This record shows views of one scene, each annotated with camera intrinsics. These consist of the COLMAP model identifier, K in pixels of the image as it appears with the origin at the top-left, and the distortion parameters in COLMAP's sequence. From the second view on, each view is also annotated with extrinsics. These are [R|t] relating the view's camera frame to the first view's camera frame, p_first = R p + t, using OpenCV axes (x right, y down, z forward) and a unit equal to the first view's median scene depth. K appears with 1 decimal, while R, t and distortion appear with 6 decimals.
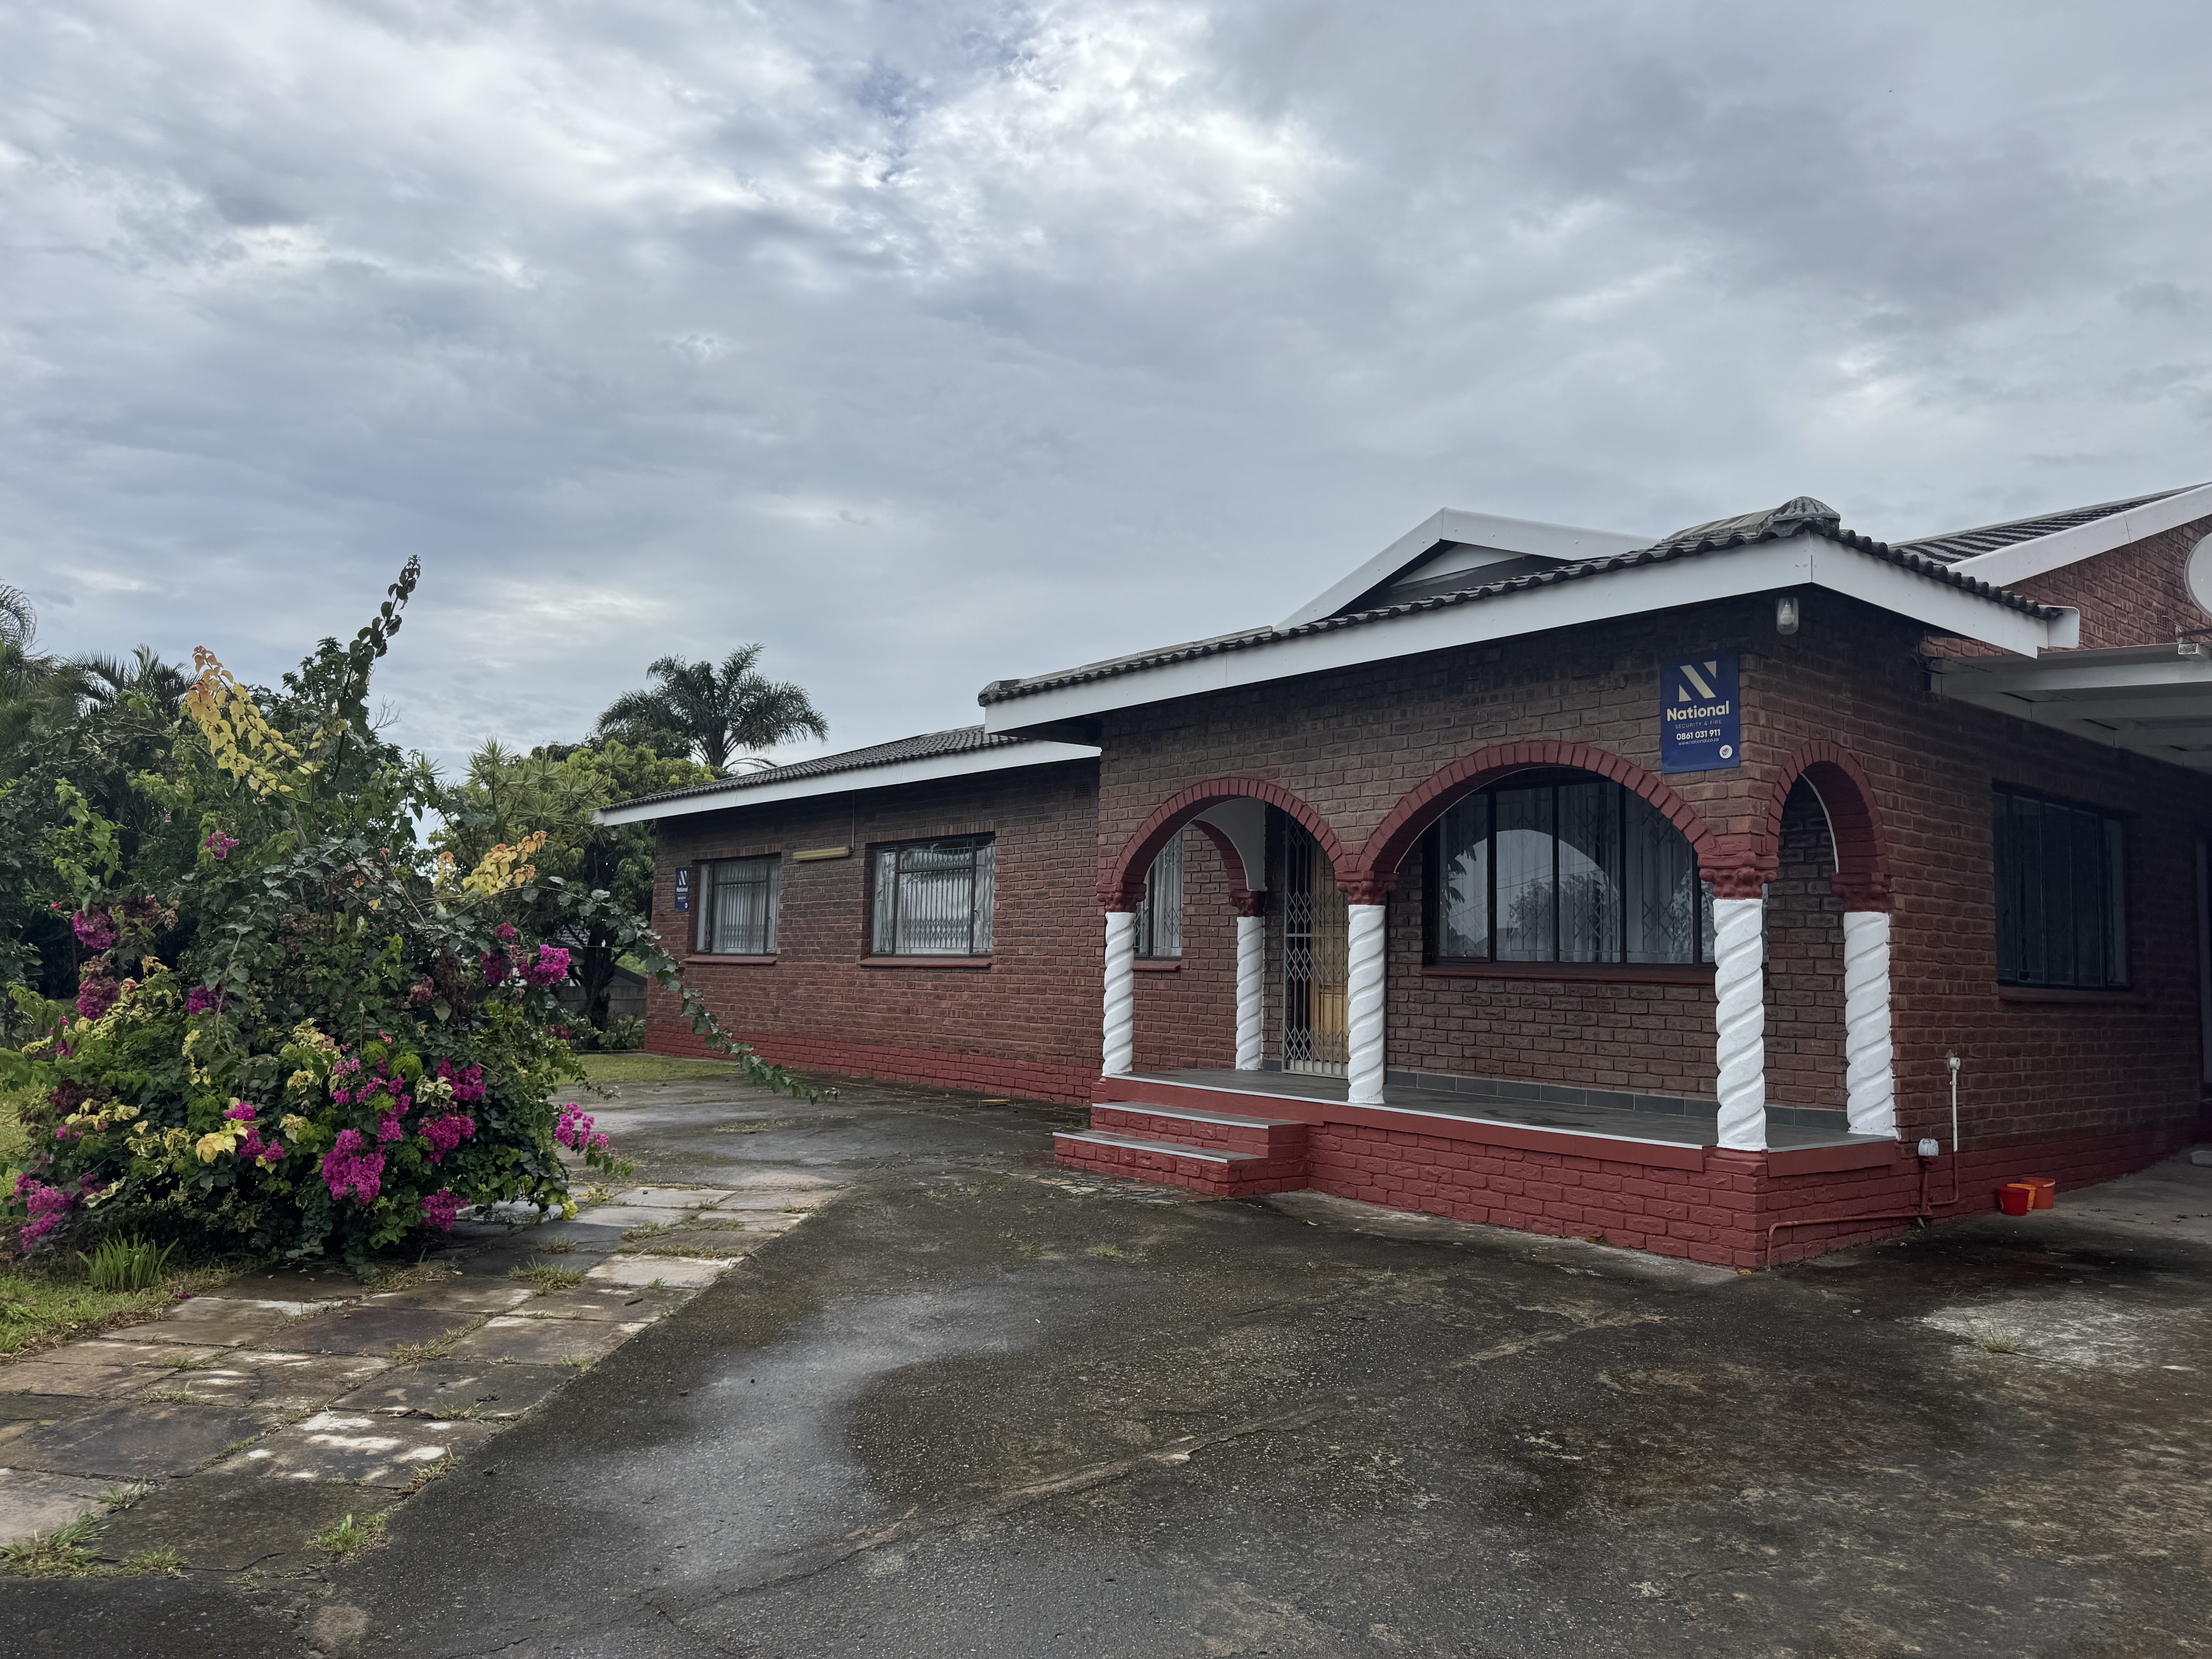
lens RADIAL K [[1569.4, 0, 1081.1], [0, 1569.4, 814.2], [0, 0, 1]] dist [0.088630, -0.082177]
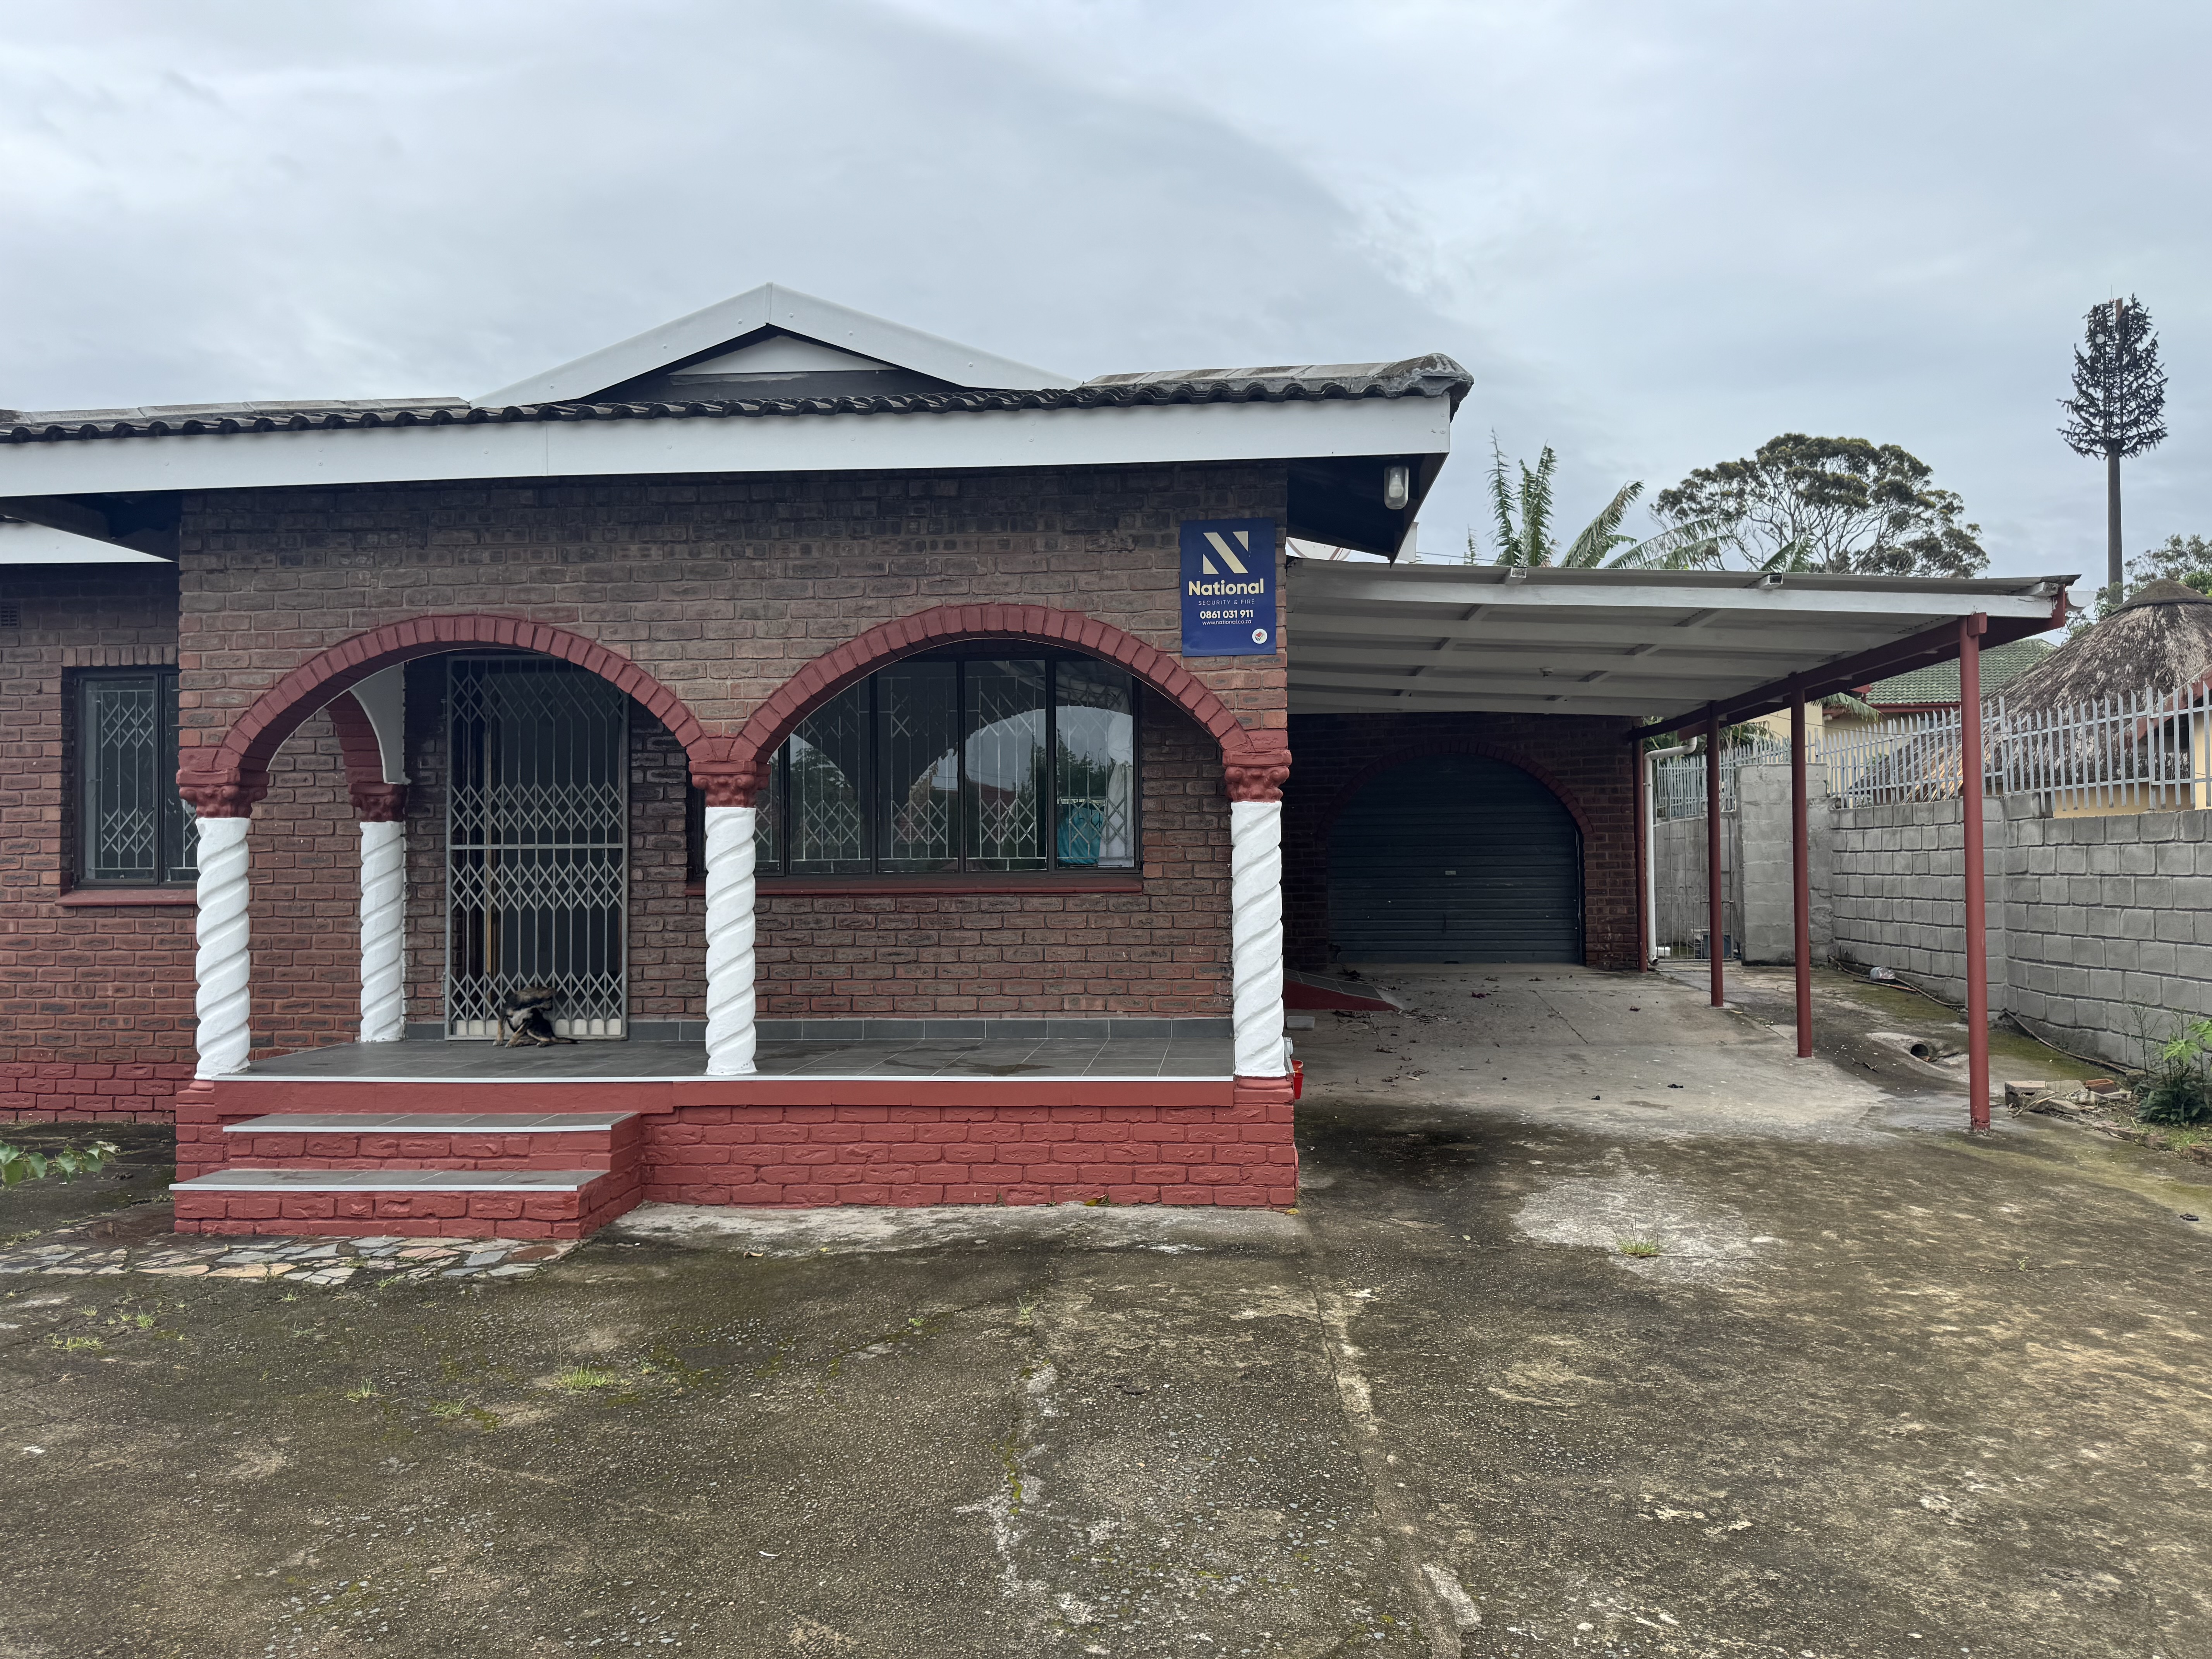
lens RADIAL K [[1569.4, 0, 1127.2], [0, 1569.4, 842.0], [0, 0, 1]] dist [0.088630, -0.082177]
pose [[0.678017, -0.019707, 0.734782, -0.237184], [-0.045018, 0.996651, 0.068271, 0.015236], [-0.733666, -0.079368, 0.674859, 0.367134]]
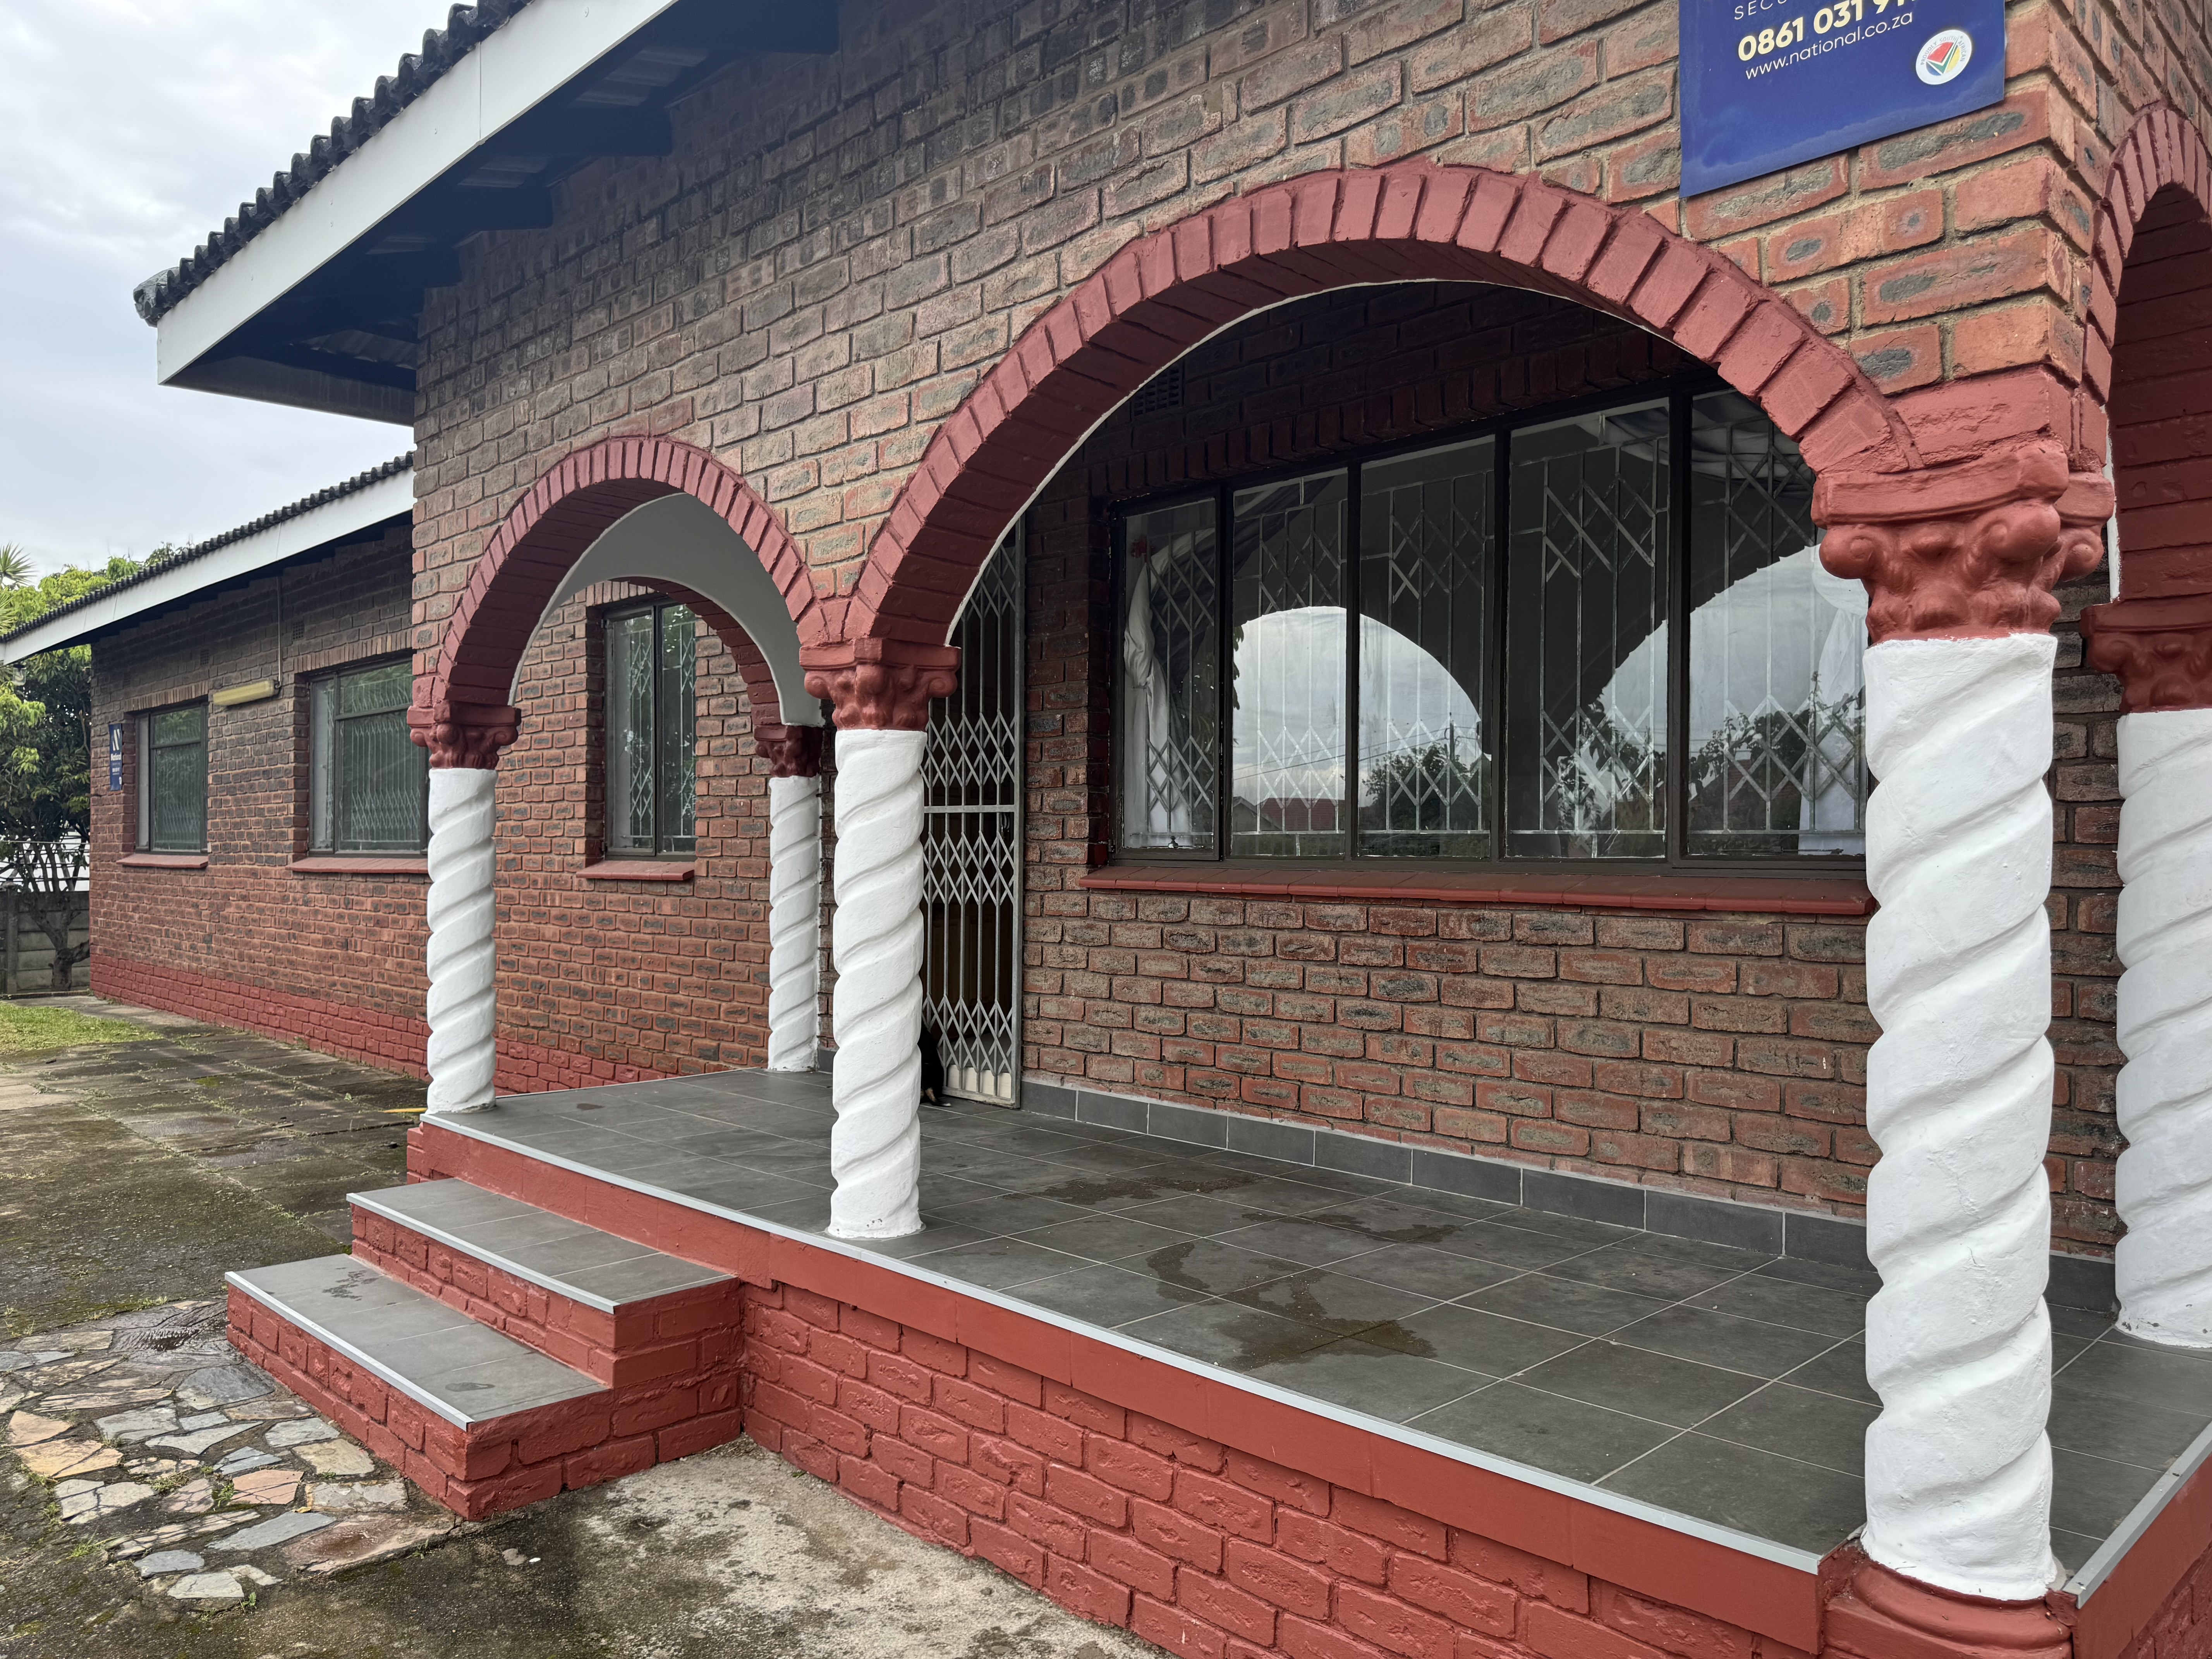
lens RADIAL K [[1569.4, 0, 1104.7], [0, 1569.4, 838.2], [0, 0, 1]] dist [0.088630, -0.082177]
pose [[0.994068, -0.019531, 0.106991, 0.196405], [0.009448, 0.995532, 0.093949, 0.048610], [-0.108348, -0.092381, 0.989811, 0.607690]]
